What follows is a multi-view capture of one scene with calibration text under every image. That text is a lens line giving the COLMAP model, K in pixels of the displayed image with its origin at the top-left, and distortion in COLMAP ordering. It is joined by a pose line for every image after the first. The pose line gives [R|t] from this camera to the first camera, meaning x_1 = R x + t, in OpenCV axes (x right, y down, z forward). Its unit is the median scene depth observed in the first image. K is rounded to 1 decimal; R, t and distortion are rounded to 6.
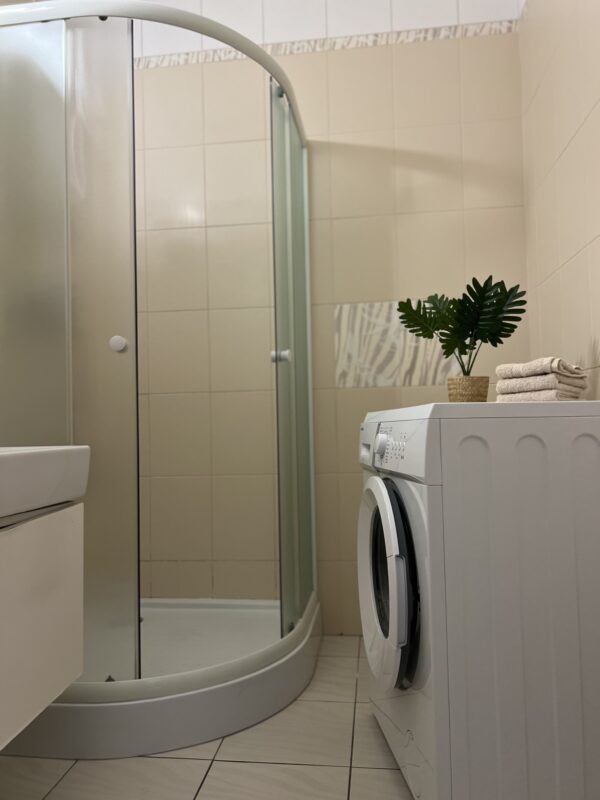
lens RADIAL K [[600.6, 0, 303.1], [0, 600.6, 404.4], [0, 0, 1]] dist [0.086698, -0.135086]
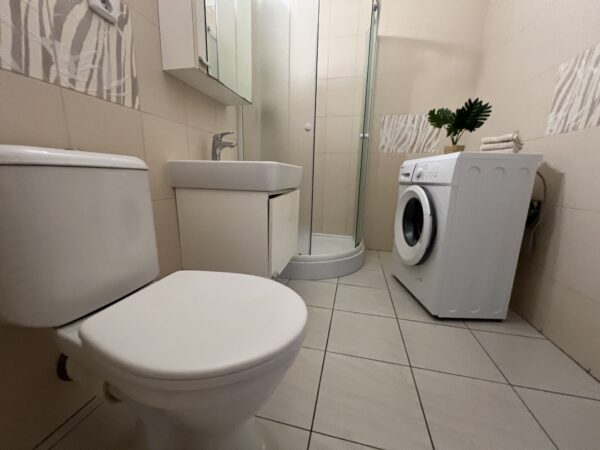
lens RADIAL K [[239.9, 0, 298.0], [0, 239.9, 224.0], [0, 0, 1]] dist [0.001567, 0.000155]
pose [[0.992356, 0.066195, -0.104155, -0.201185], [-0.040609, 0.972125, 0.230918, 0.055216], [0.116537, -0.224924, 0.967382, -0.034102]]
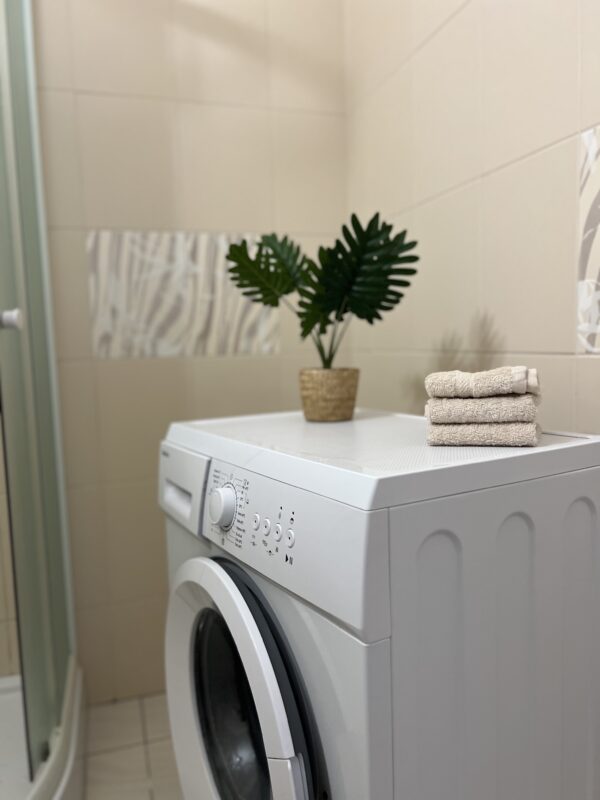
lens RADIAL K [[600.6, 0, 303.1], [0, 600.6, 404.4], [0, 0, 1]] dist [0.086698, -0.135086]
pose [[0.906492, -0.047422, 0.419552, -0.027921], [-0.003848, 0.992703, 0.120520, -0.081208], [-0.422207, -0.110865, 0.899695, 0.399483]]
